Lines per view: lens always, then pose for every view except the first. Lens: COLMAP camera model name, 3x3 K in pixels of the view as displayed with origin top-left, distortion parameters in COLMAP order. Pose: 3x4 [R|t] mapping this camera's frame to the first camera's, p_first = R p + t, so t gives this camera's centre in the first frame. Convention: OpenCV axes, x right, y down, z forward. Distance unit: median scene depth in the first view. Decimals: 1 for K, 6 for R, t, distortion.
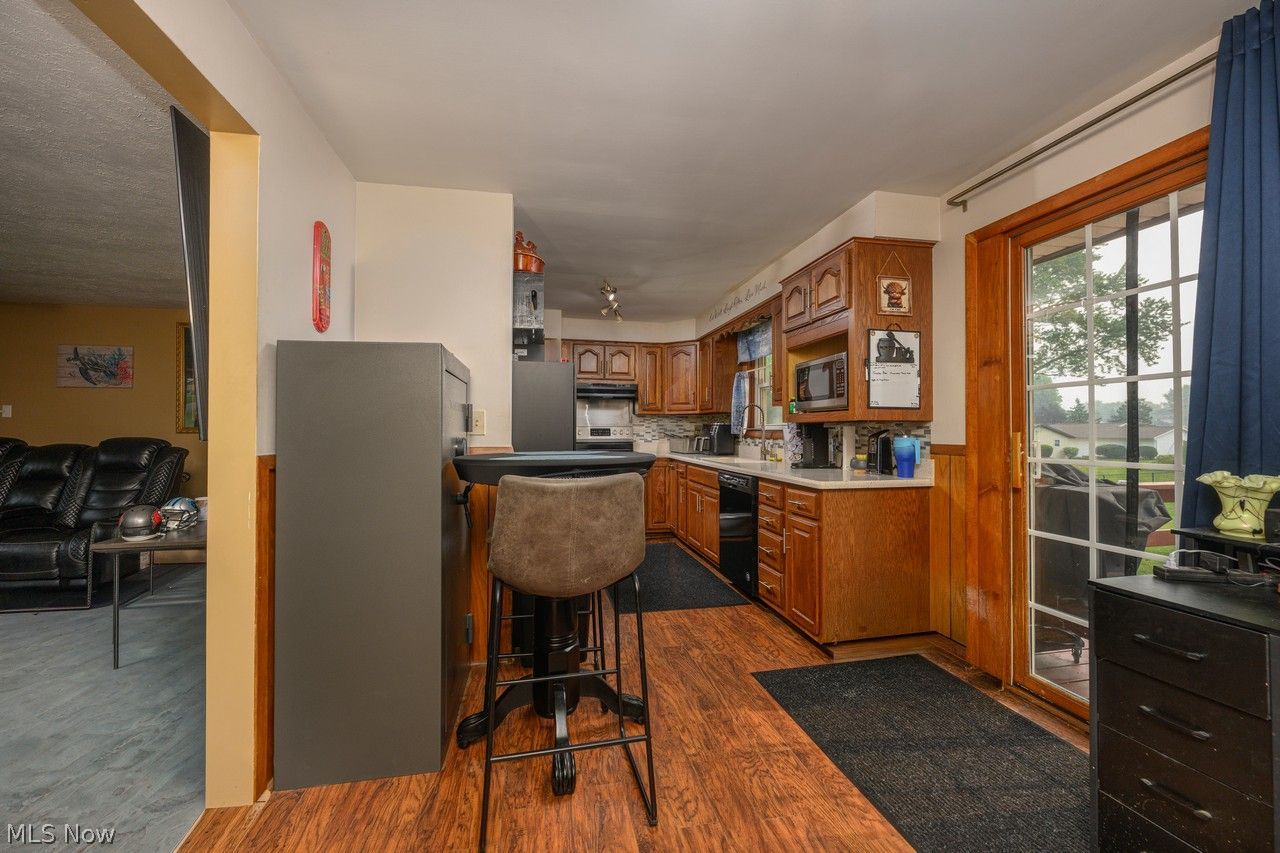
lens RADIAL K [[511.9, 0, 639.9], [0, 511.9, 423.9], [0, 0, 1]] dist [-0.001543, -0.000379]
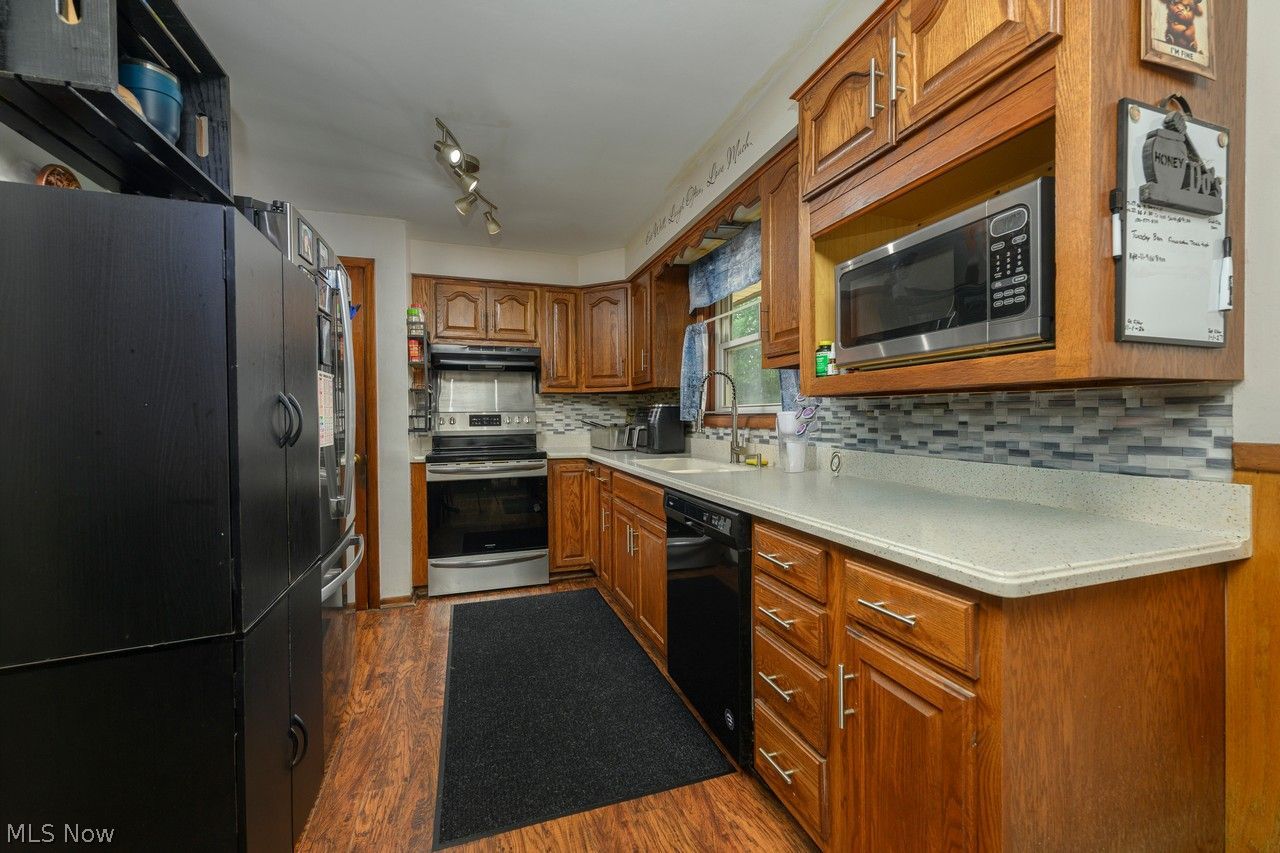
lens RADIAL K [[511.9, 0, 640.8], [0, 511.9, 420.7], [0, 0, 1]] dist [-0.001543, -0.000379]
pose [[0.992445, -0.012128, 0.122088, 0.050943], [0.009770, 0.999754, 0.019891, 0.006128], [-0.122299, -0.018548, 0.992320, 0.373006]]
